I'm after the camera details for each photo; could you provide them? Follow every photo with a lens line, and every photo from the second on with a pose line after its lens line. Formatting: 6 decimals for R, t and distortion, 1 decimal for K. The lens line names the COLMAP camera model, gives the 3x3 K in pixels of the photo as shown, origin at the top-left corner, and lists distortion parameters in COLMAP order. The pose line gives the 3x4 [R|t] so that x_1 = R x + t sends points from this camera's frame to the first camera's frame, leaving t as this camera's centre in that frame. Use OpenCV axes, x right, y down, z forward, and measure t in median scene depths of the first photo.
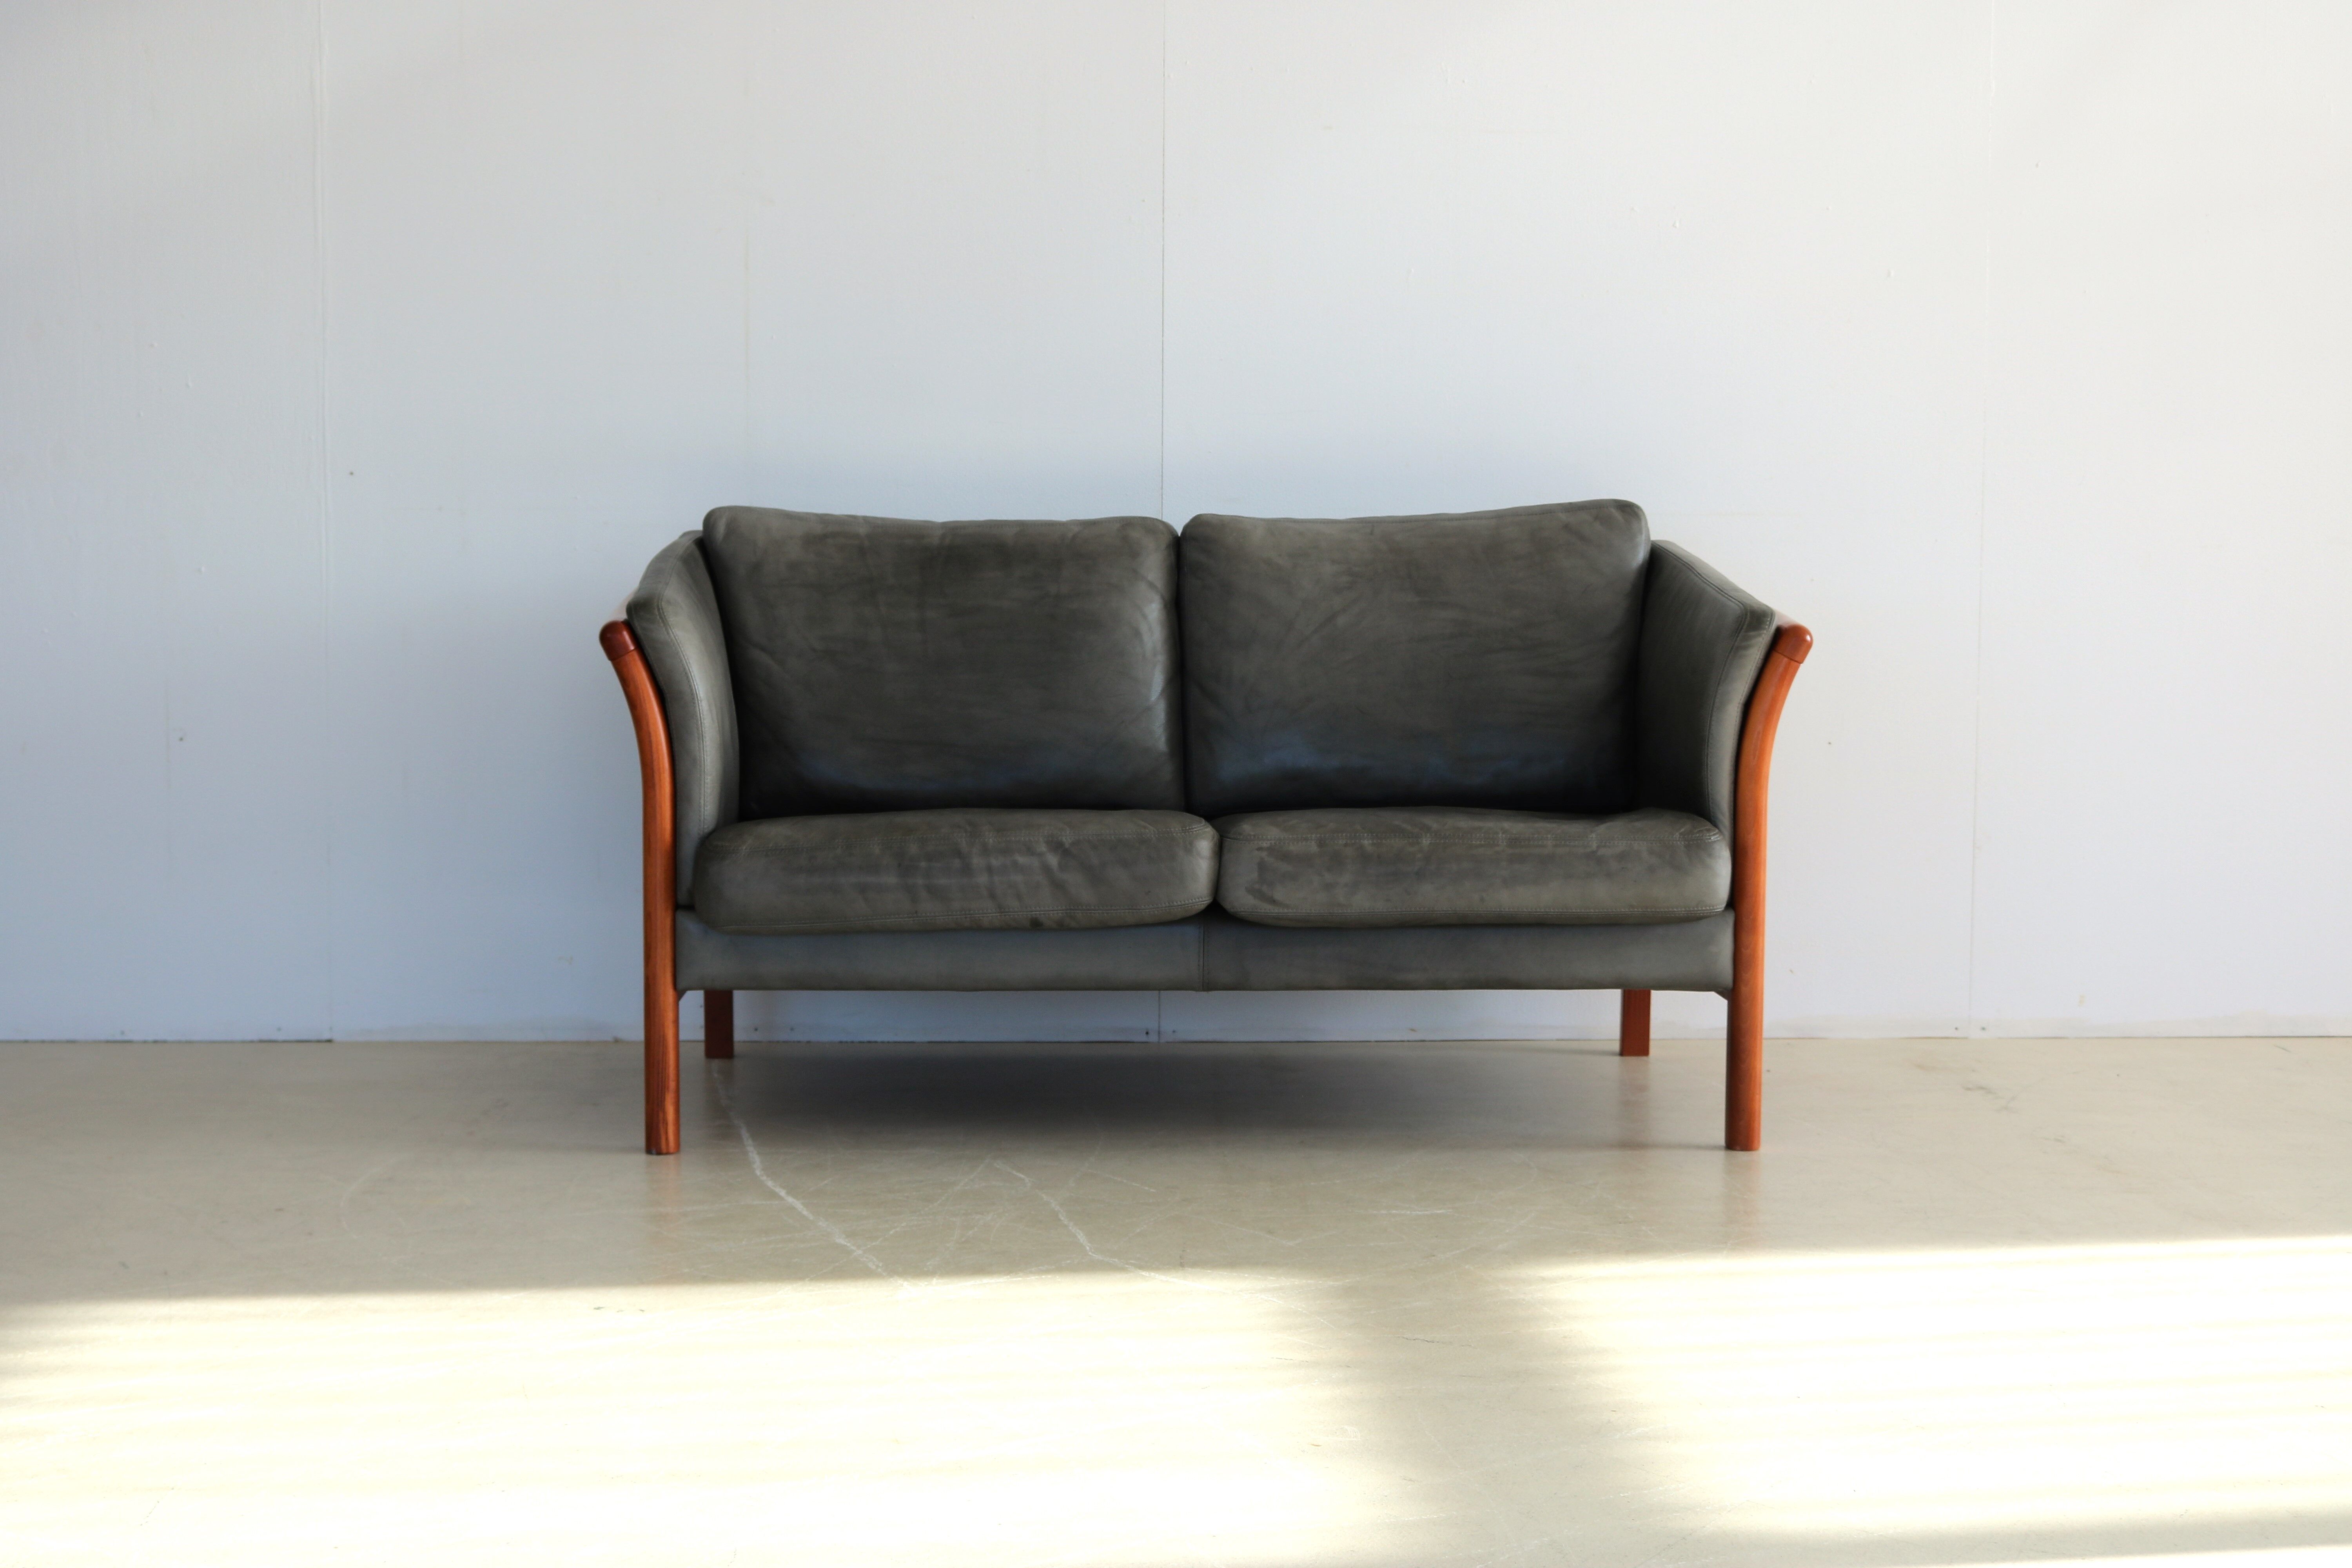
lens RADIAL K [[3232.8, 0, 1175.0], [0, 3232.8, 806.6], [0, 0, 1]] dist [-0.028201, 0.000000]
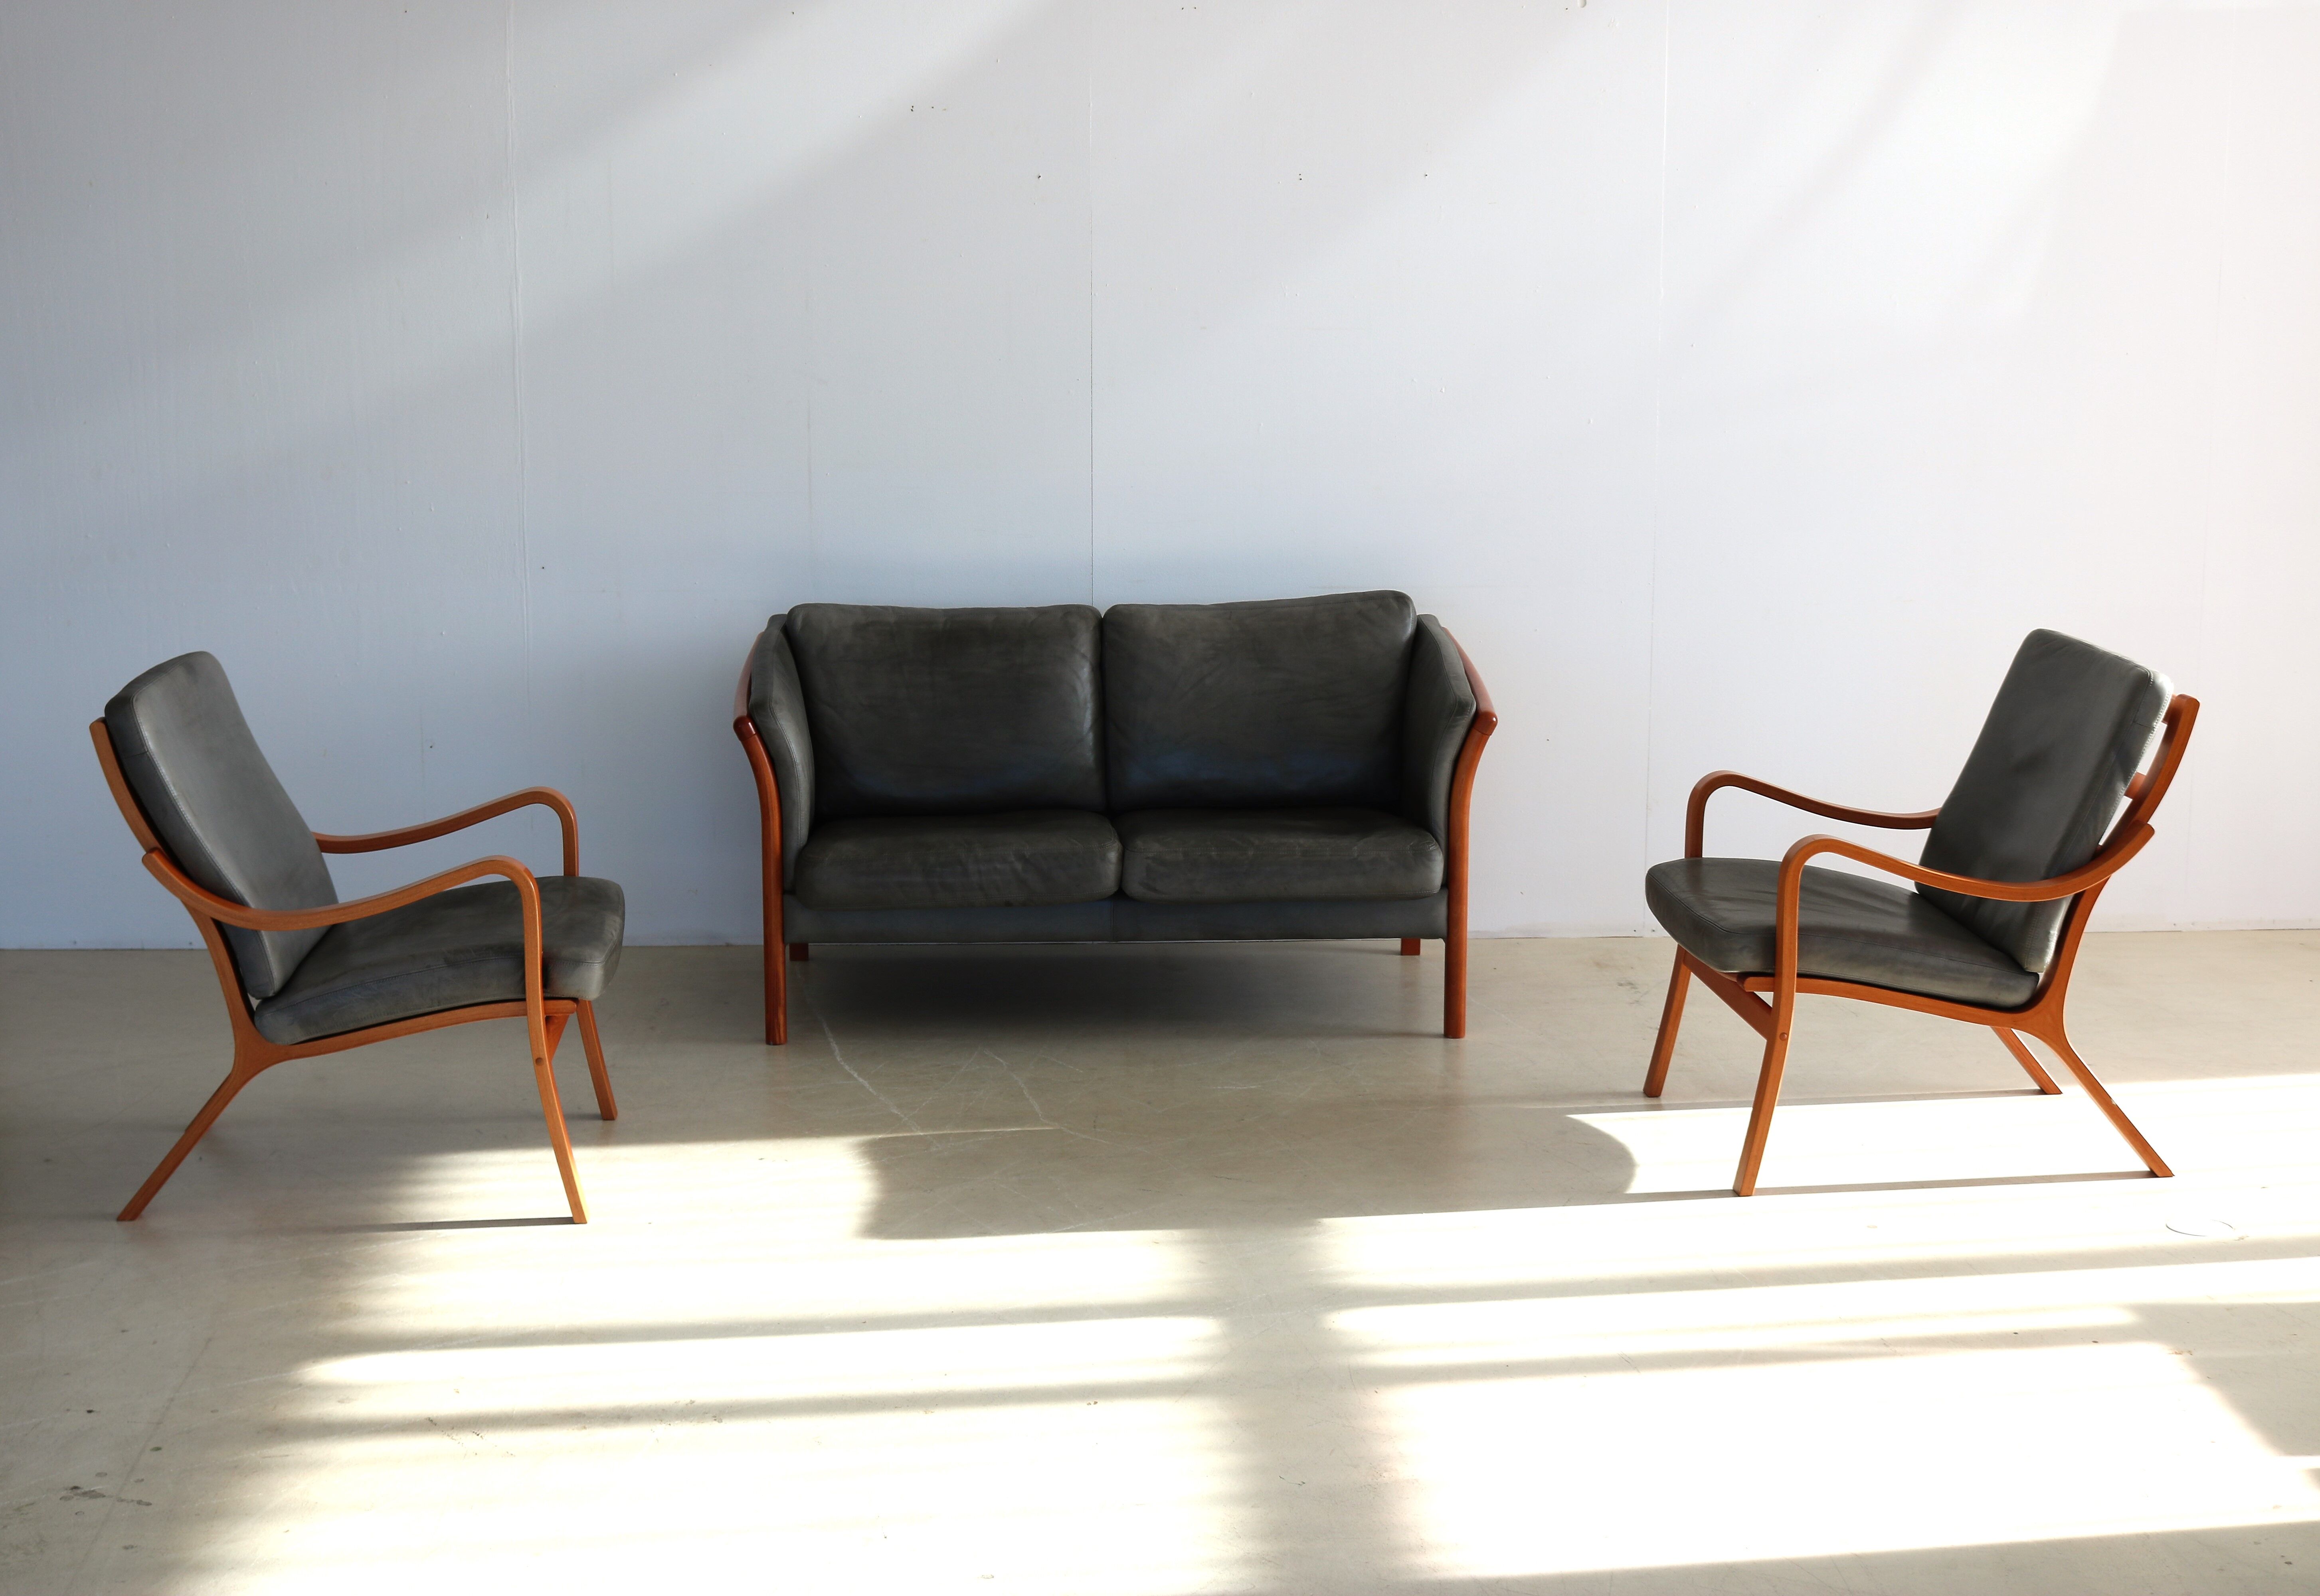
lens RADIAL K [[3360.0, 0, 1152.2], [0, 3360.0, 790.8], [0, 0, 1]] dist [-0.091805, 0.000000]
pose [[0.999991, -0.003703, -0.001925, 0.031313], [0.003865, 0.995729, 0.092248, -0.170004], [0.001576, -0.092255, 0.995734, -0.644038]]
